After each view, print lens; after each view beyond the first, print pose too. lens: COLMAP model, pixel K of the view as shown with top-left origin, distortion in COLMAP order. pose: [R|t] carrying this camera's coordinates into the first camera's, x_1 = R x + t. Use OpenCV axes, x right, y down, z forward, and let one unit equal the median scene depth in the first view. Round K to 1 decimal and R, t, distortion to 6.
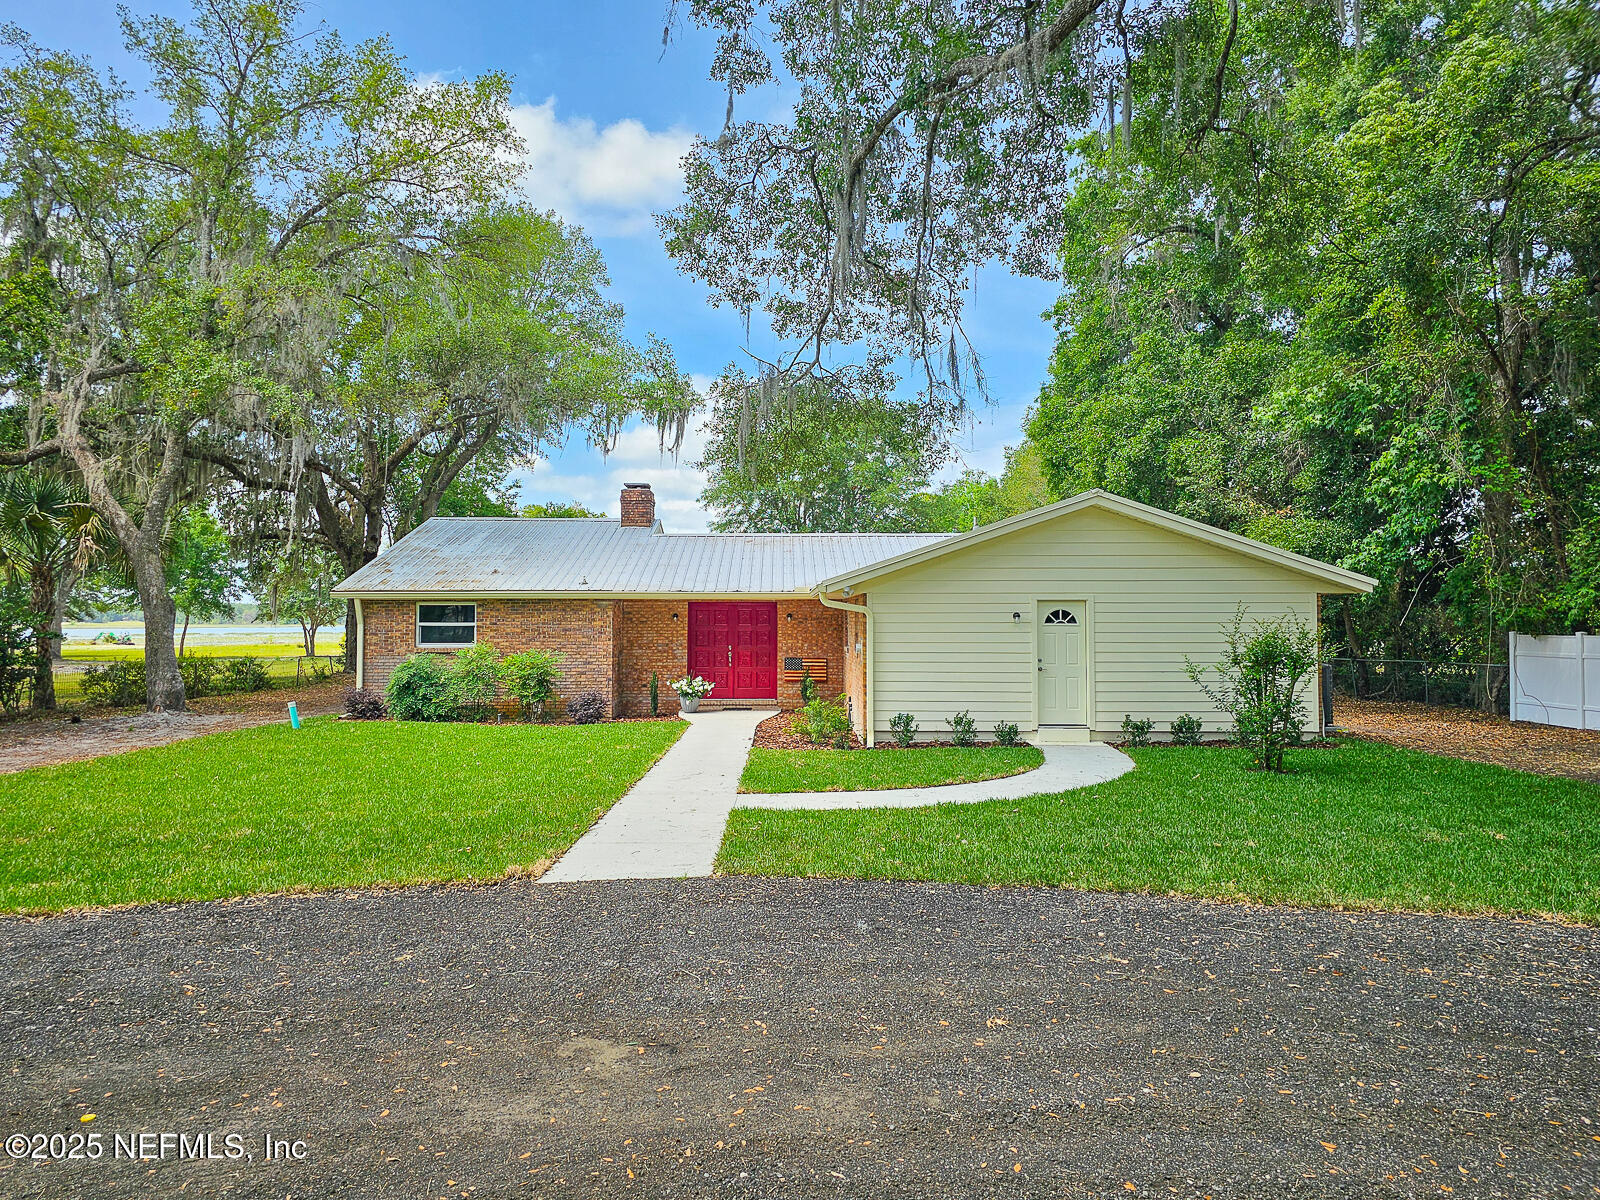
lens RADIAL K [[1068.4, 0, 797.7], [0, 1068.4, 591.4], [0, 0, 1]] dist [0.027620, -0.050656]
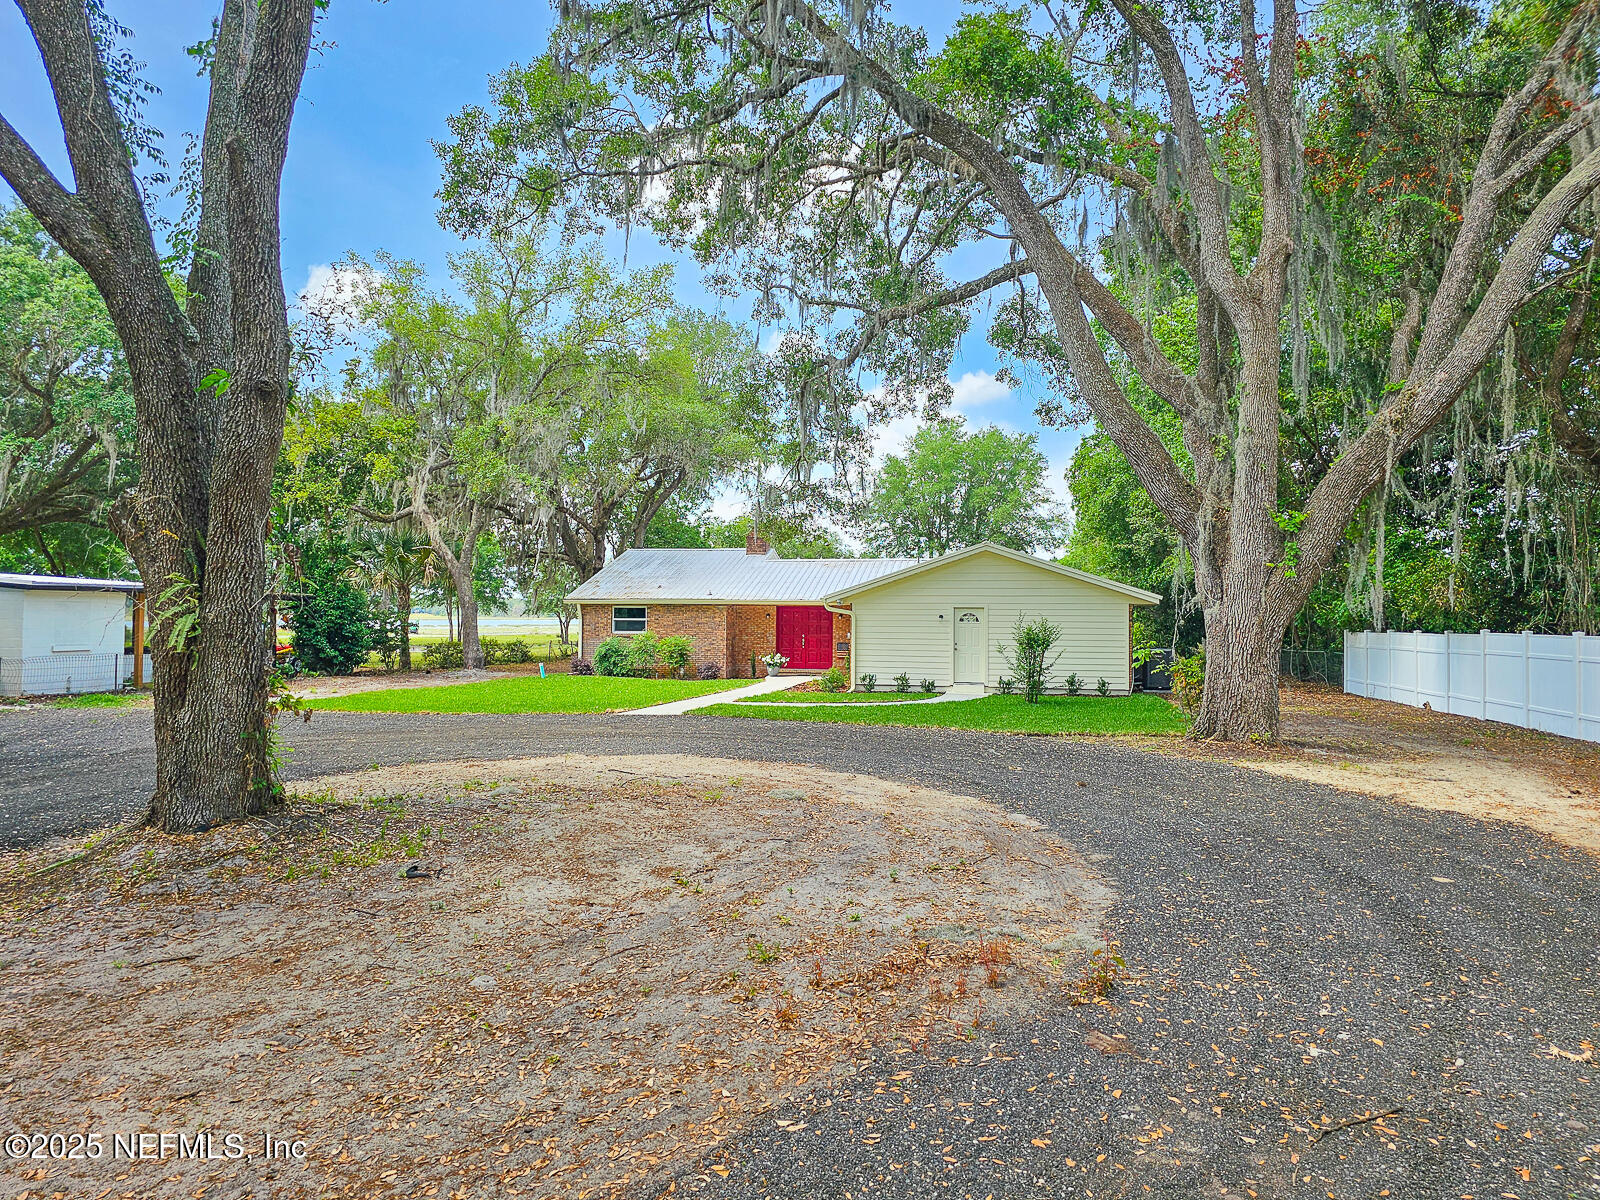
lens RADIAL K [[1068.4, 0, 797.7], [0, 1068.4, 591.4], [0, 0, 1]] dist [0.027620, -0.050656]
pose [[0.976449, 0.000813, -0.215747, 0.265666], [0.000250, 0.999988, 0.004899, -0.019366], [0.215748, -0.004838, 0.976437, -0.520855]]
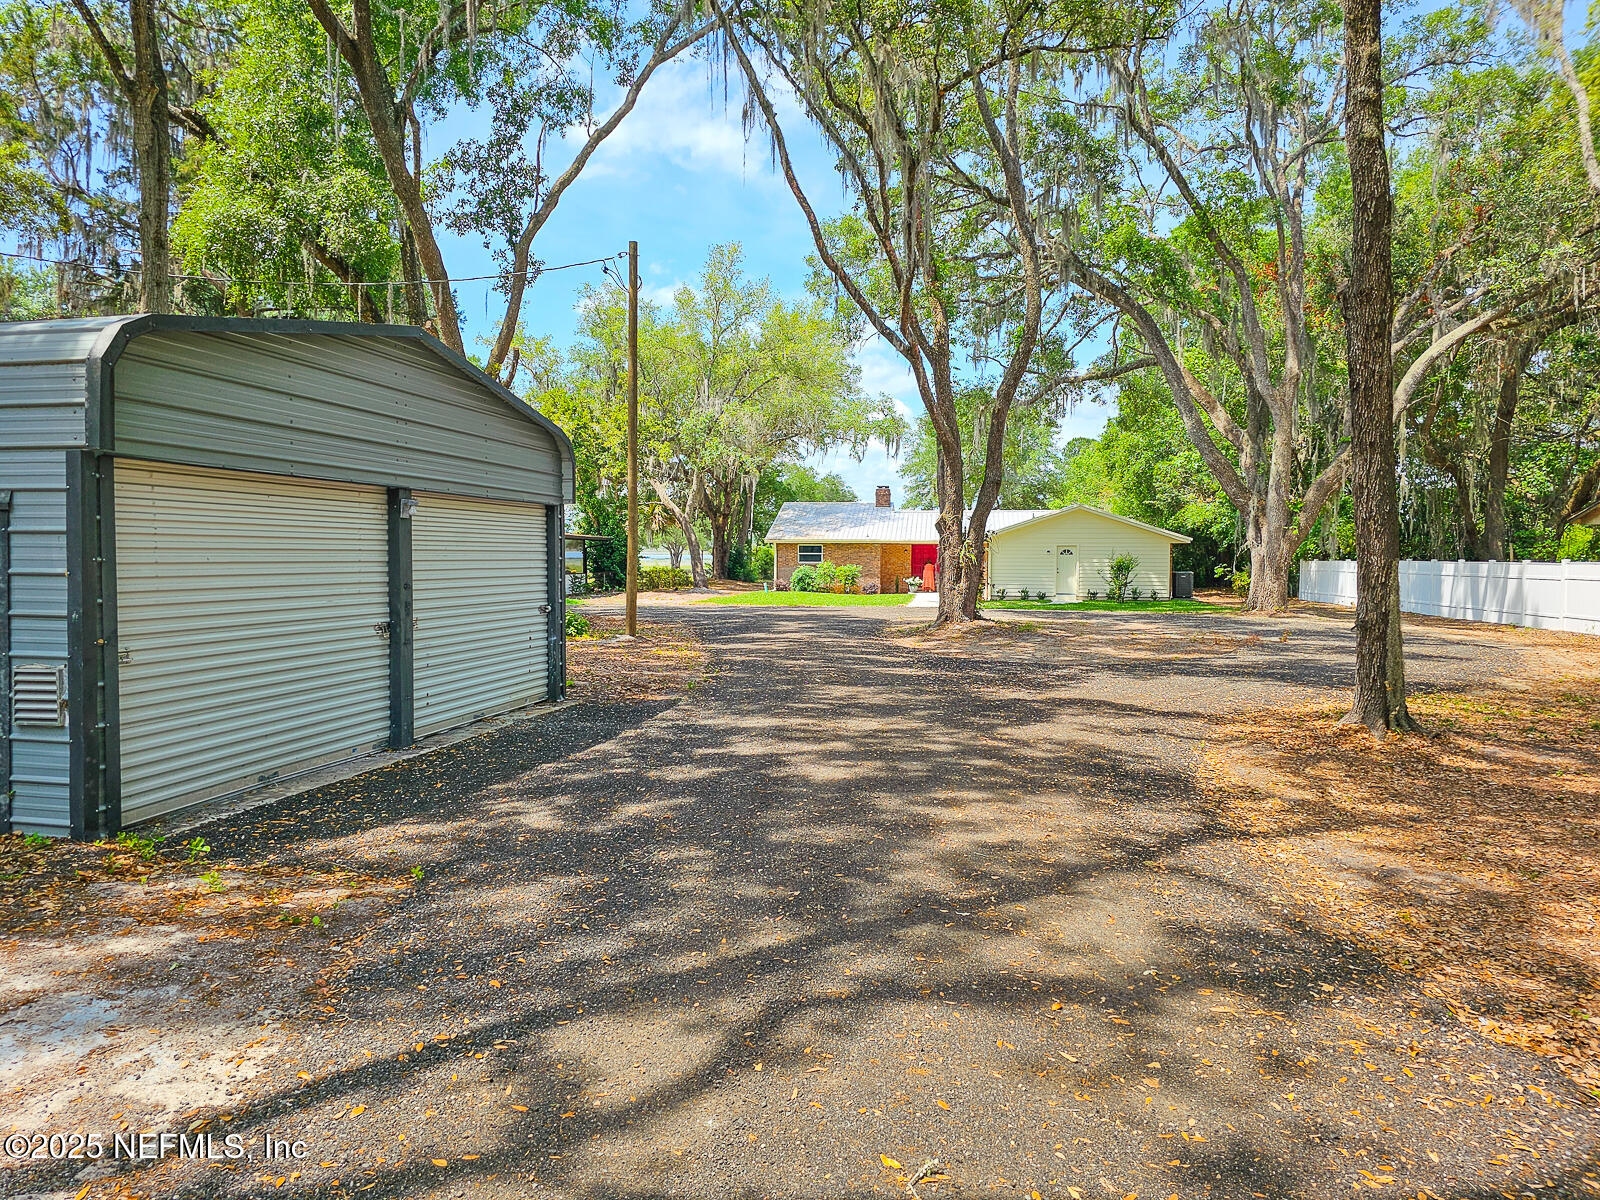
lens RADIAL K [[1068.4, 0, 797.7], [0, 1068.4, 591.4], [0, 0, 1]] dist [0.027620, -0.050656]
pose [[0.987741, 0.010021, -0.155777, 0.011092], [0.000538, 0.997713, 0.067593, -0.043277], [0.156098, -0.066848, 0.985477, -1.256936]]
